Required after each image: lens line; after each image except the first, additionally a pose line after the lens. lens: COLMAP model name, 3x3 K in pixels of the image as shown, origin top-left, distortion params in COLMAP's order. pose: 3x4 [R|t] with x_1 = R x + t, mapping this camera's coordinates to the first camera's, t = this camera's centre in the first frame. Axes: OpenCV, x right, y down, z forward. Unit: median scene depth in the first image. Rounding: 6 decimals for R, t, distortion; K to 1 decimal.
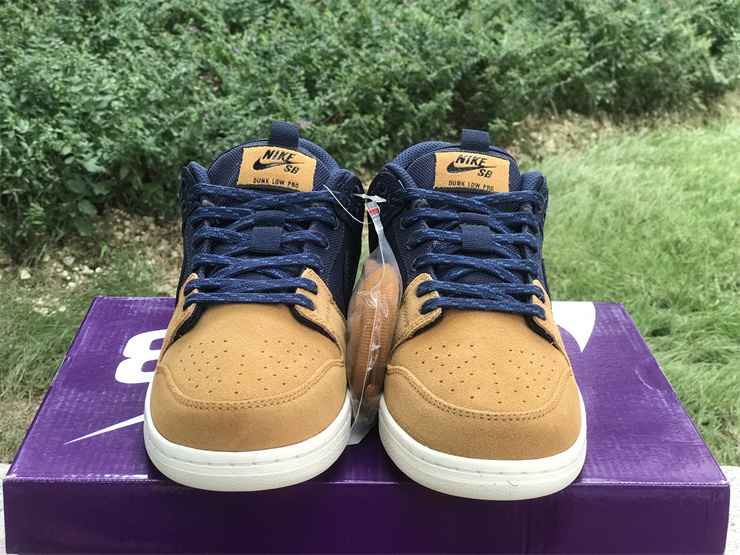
lens RADIAL K [[1231.8, 0, 365.9], [0, 1231.8, 274.4], [0, 0, 1]] dist [0.058921, 0.000000]
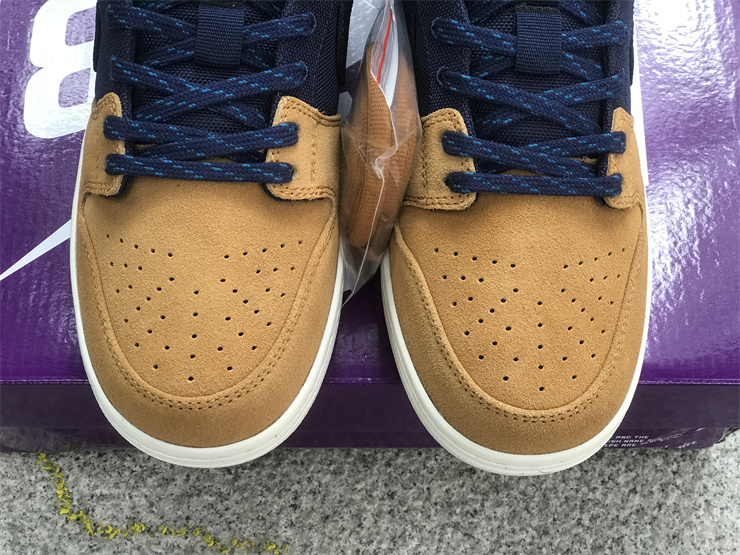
lens RADIAL K [[1231.8, 0, 369.5], [0, 1231.8, 277.8], [0, 0, 1]] dist [0.058921, 0.000000]
pose [[0.999805, 0.019357, 0.003793, -0.000576], [-0.016280, 0.701183, 0.712796, -0.371871], [0.011138, -0.712719, 0.701362, 0.405067]]
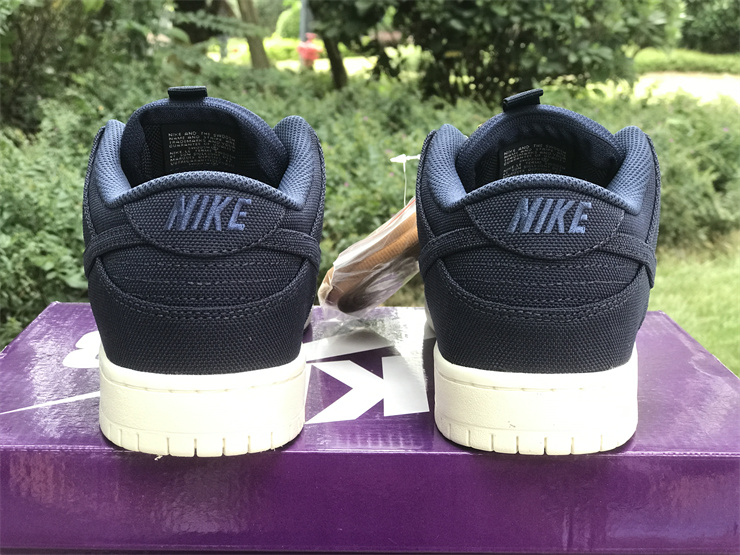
lens RADIAL K [[1231.8, 0, 367.0], [0, 1231.8, 279.7], [0, 0, 1]] dist [0.058921, 0.000000]
pose [[0.999985, -0.004562, 0.002888, -0.000160], [0.004948, 0.988416, -0.151688, 0.049672], [-0.002162, 0.151700, 0.988424, 0.054557]]
